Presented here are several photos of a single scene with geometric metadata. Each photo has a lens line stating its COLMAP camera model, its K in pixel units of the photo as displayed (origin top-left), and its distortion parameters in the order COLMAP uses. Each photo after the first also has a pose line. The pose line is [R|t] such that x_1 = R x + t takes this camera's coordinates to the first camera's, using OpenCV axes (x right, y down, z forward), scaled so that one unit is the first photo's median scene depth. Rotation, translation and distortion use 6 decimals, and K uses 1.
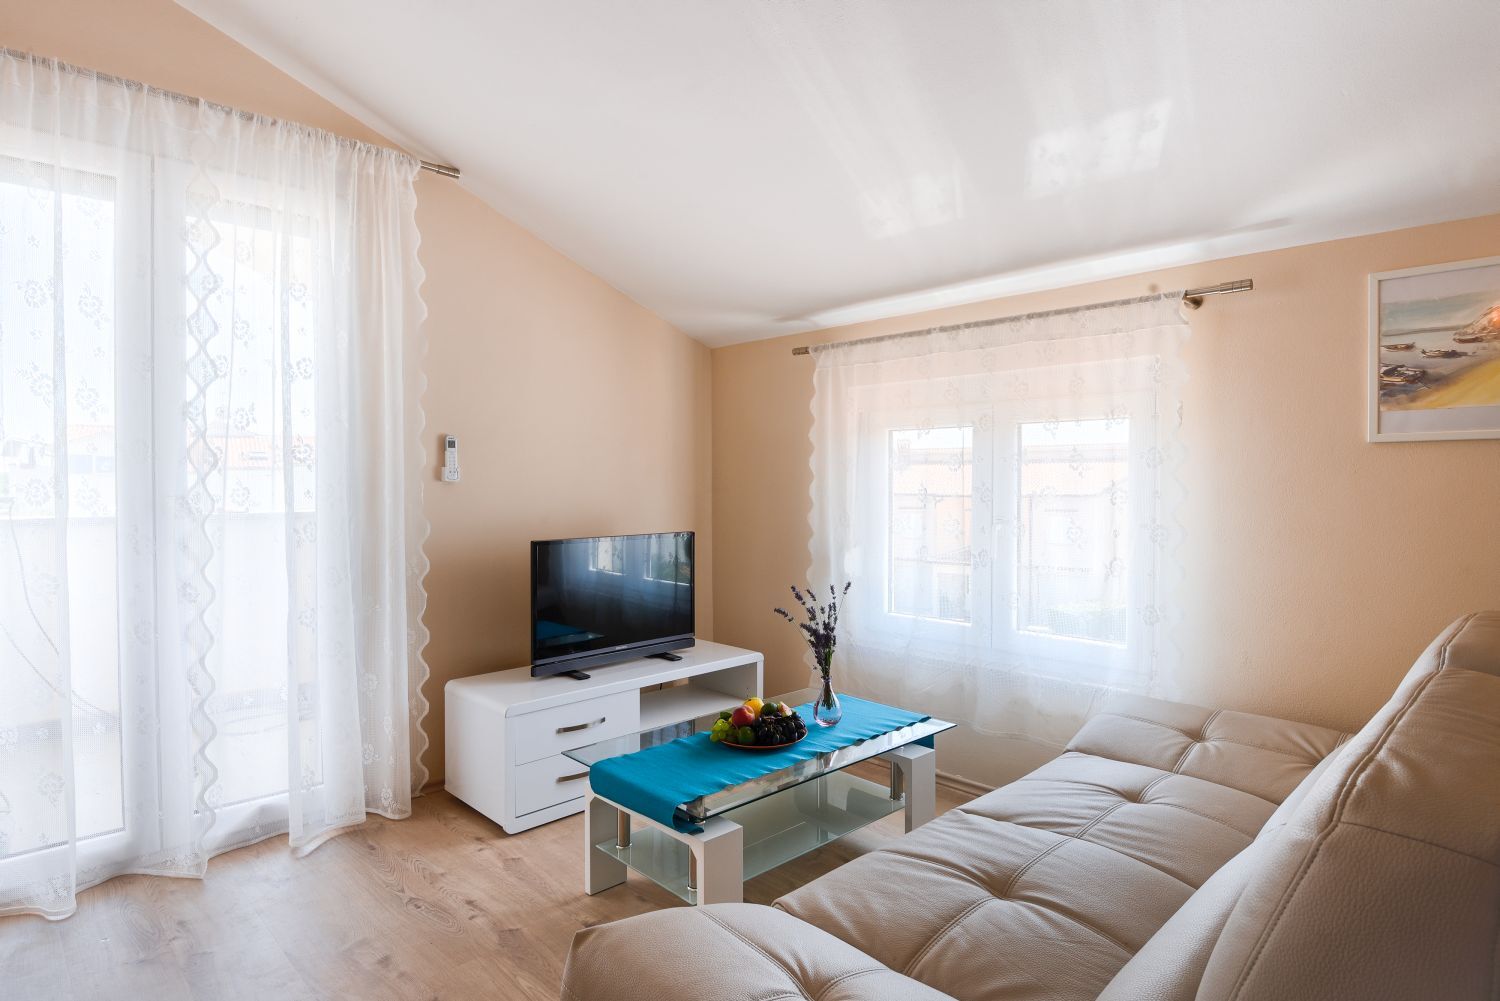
lens RADIAL K [[828.3, 0, 750.0], [0, 828.3, 500.5], [0, 0, 1]] dist [-0.041463, -0.000985]
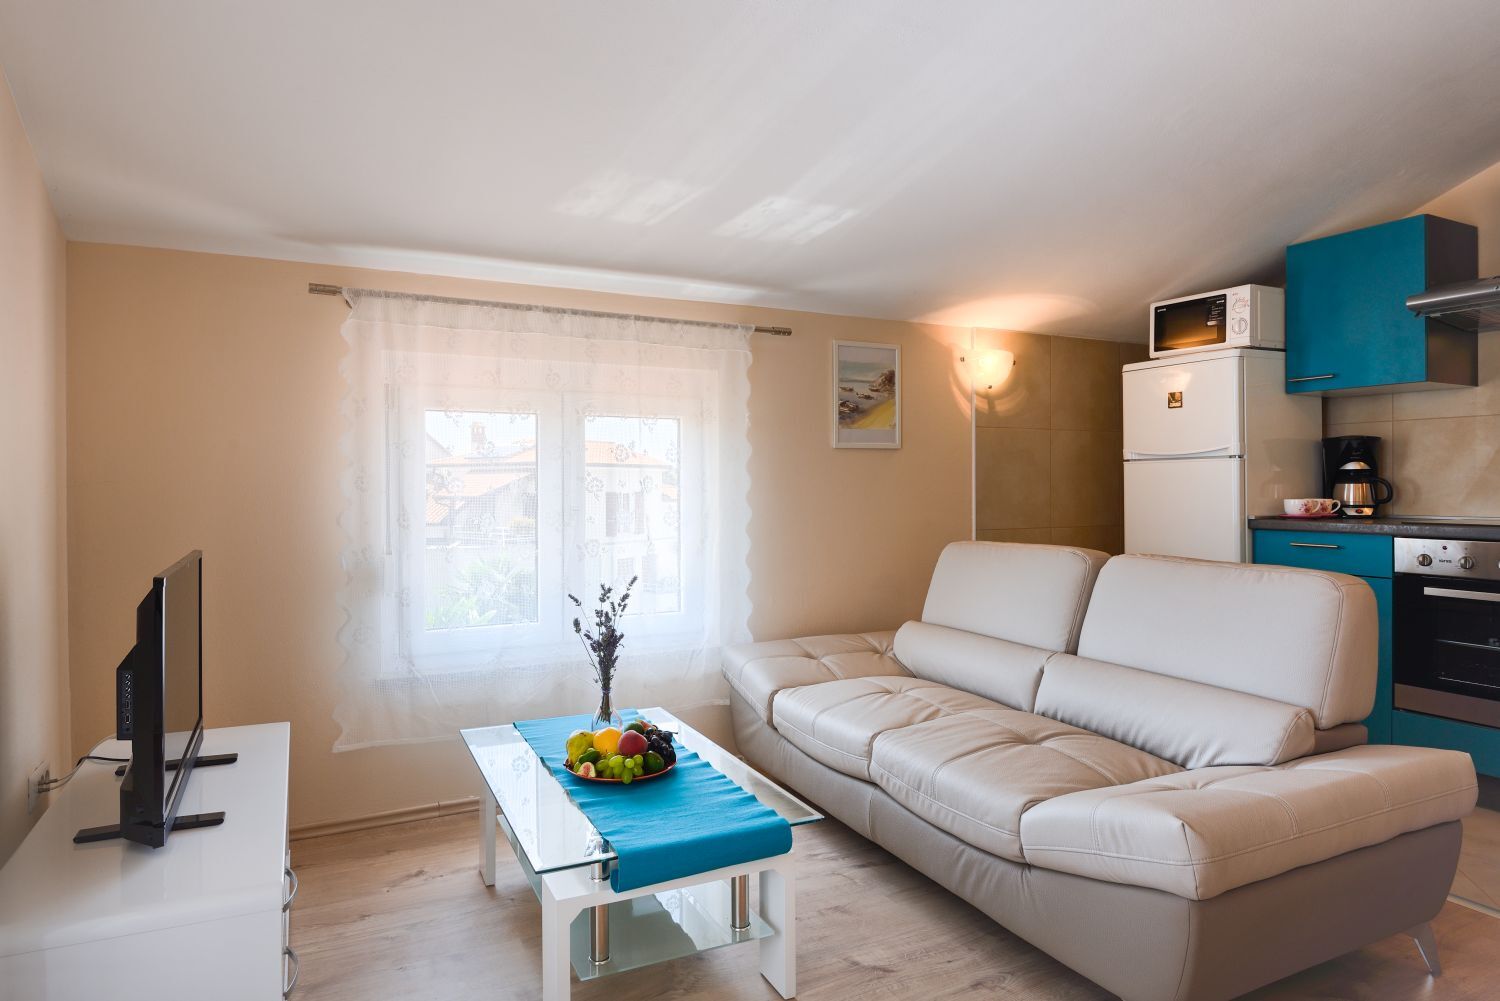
lens RADIAL K [[879.6, 0, 750.5], [0, 879.6, 484.8], [0, 0, 1]] dist [-0.004124, -0.002013]
pose [[0.275676, 0.001065, 0.961250, -0.790481], [0.025919, 0.999628, -0.008541, 0.008042], [-0.960901, 0.027269, 0.275545, 0.601375]]
